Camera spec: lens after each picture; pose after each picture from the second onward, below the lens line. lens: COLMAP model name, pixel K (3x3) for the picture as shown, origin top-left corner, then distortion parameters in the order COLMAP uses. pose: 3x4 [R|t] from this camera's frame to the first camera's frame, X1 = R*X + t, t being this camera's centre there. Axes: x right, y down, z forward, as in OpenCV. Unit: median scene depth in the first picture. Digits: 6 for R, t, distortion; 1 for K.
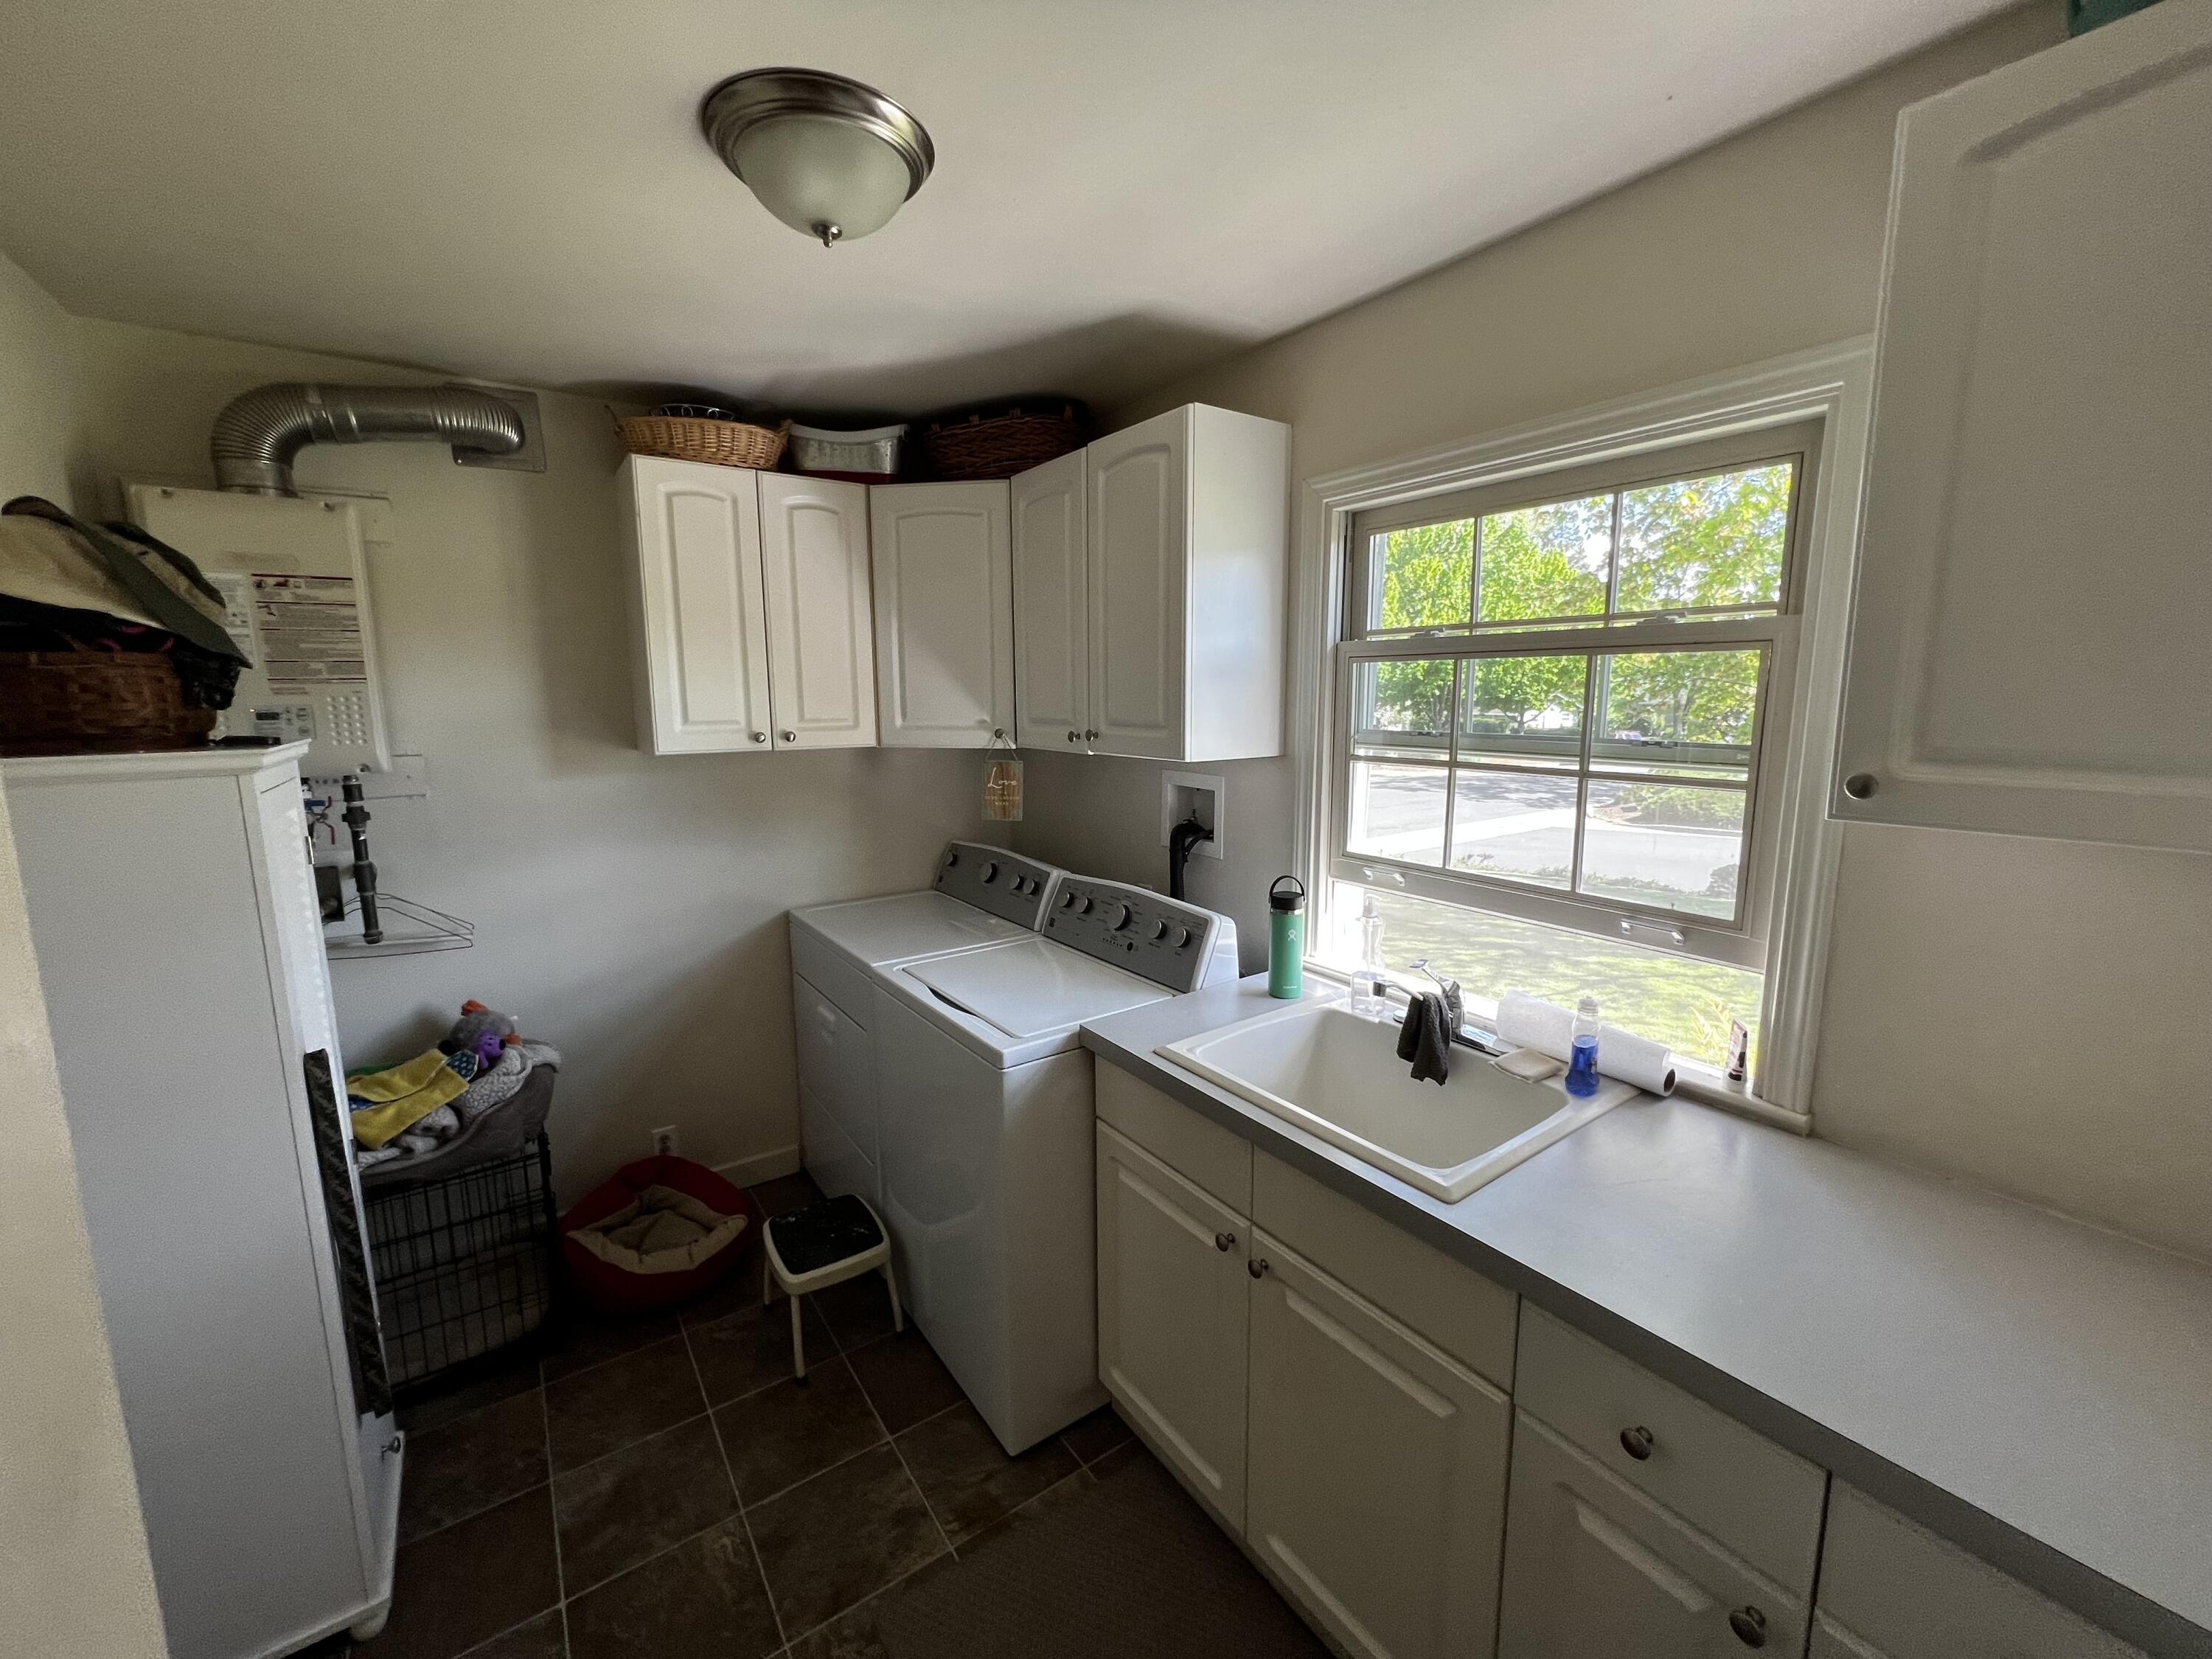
lens RADIAL K [[898.7, 0, 1094.8], [0, 898.7, 819.0], [0, 0, 1]] dist [-0.003485, 0.001142]
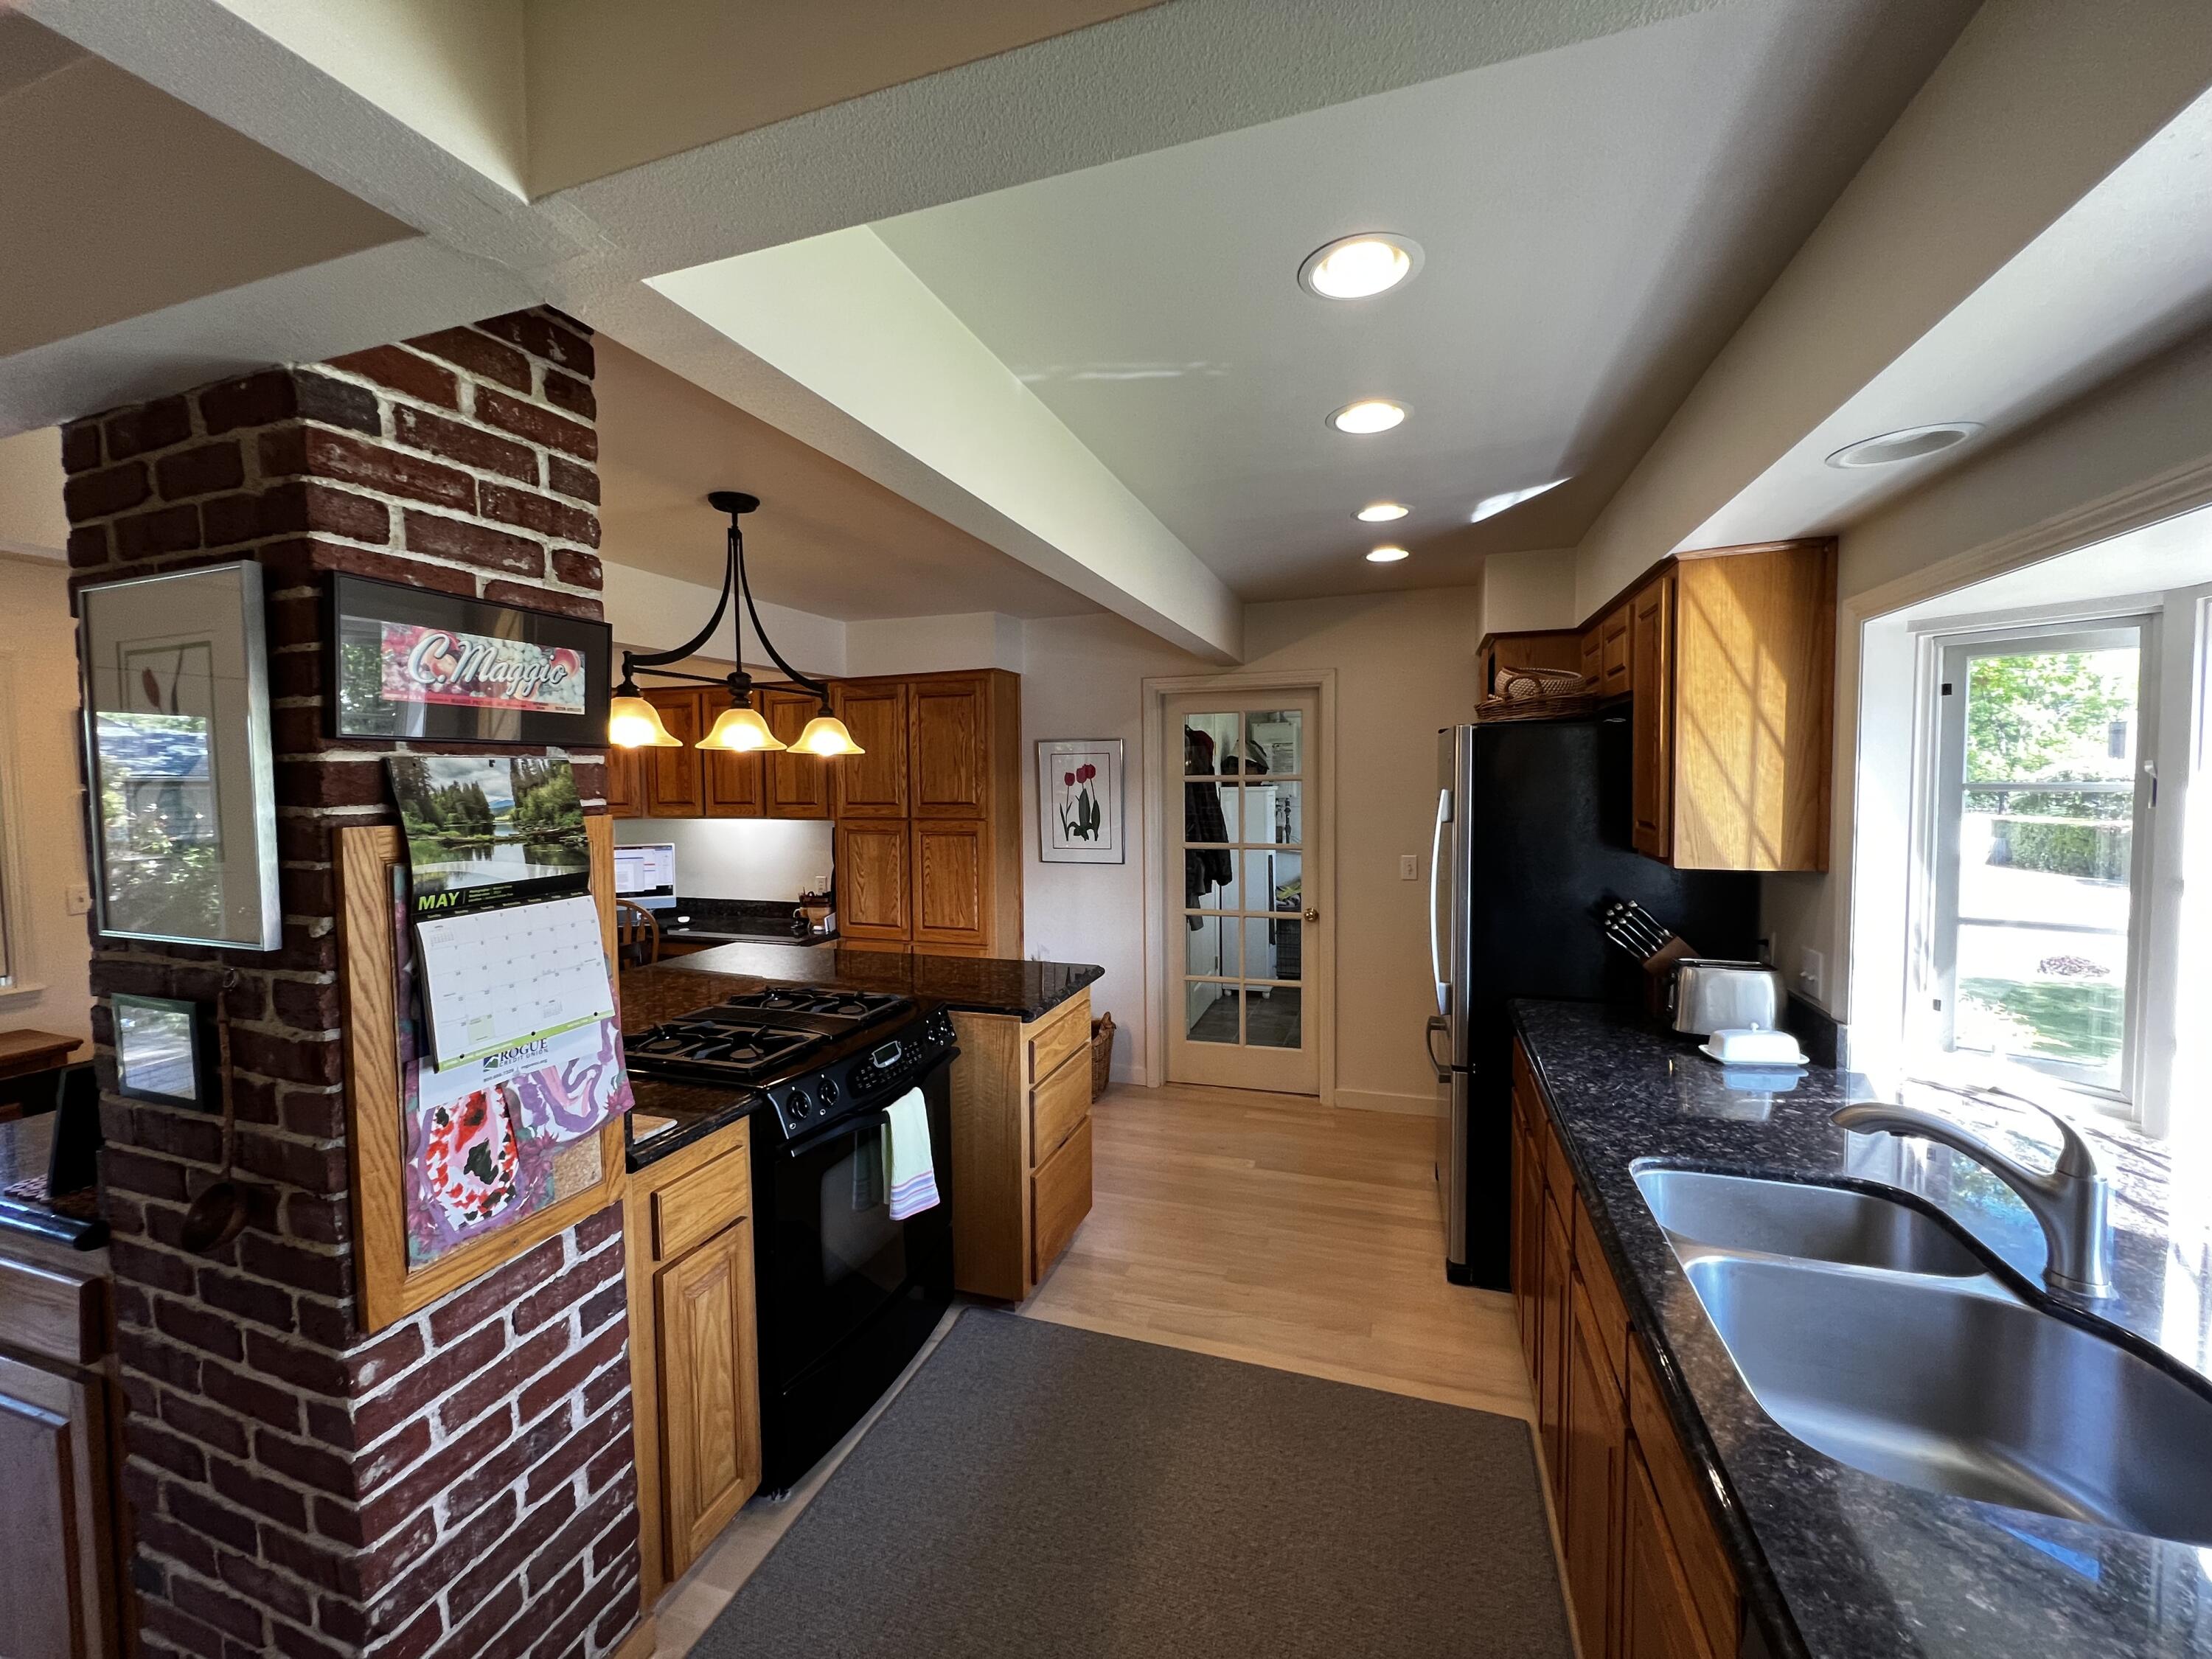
lens RADIAL K [[898.7, 0, 1090.7], [0, 898.7, 826.2], [0, 0, 1]] dist [-0.003485, 0.001142]
pose [[0.585458, 0.045648, -0.809416, 1.337874], [-0.113804, 0.993155, -0.026306, 0.205330], [0.802675, 0.107516, 0.586646, -1.418072]]
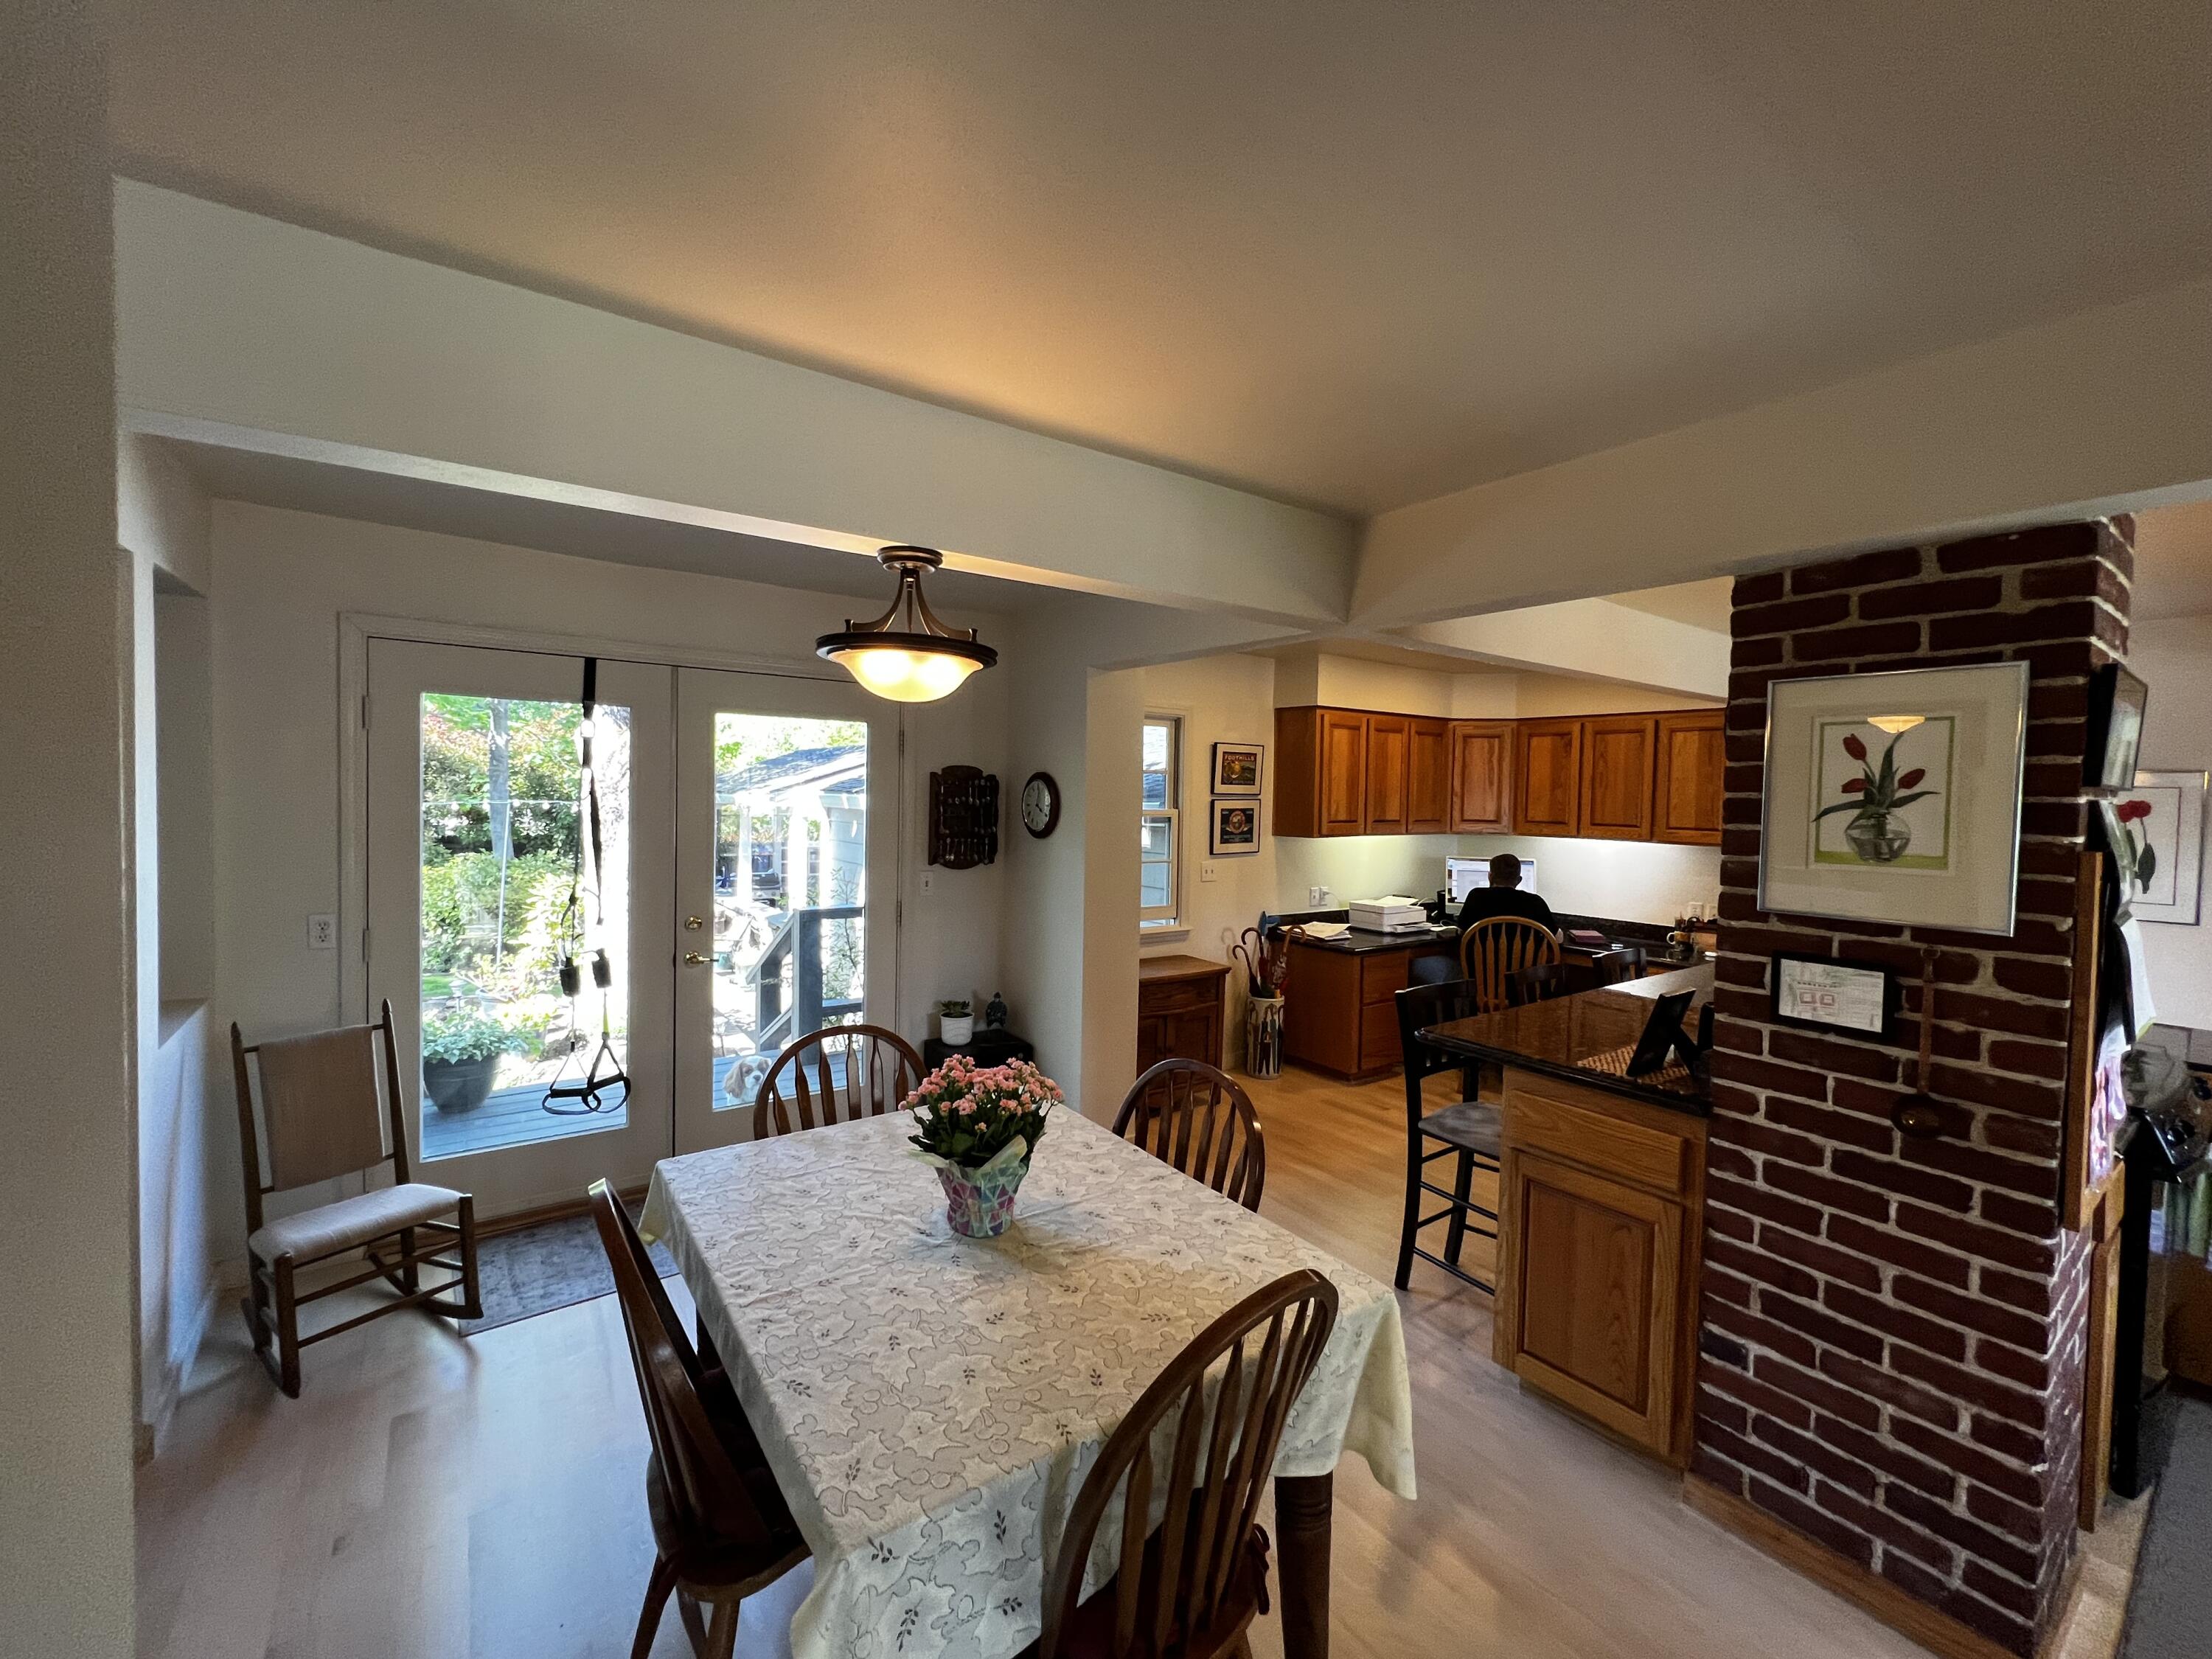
lens RADIAL K [[898.7, 0, 1098.4], [0, 898.7, 824.4], [0, 0, 1]] dist [-0.003485, 0.001142]
pose [[0.002747, 0.042770, -0.999081, 1.360459], [-0.166105, 0.985225, 0.041721, 0.307523], [0.986104, 0.165838, 0.009811, -2.149223]]
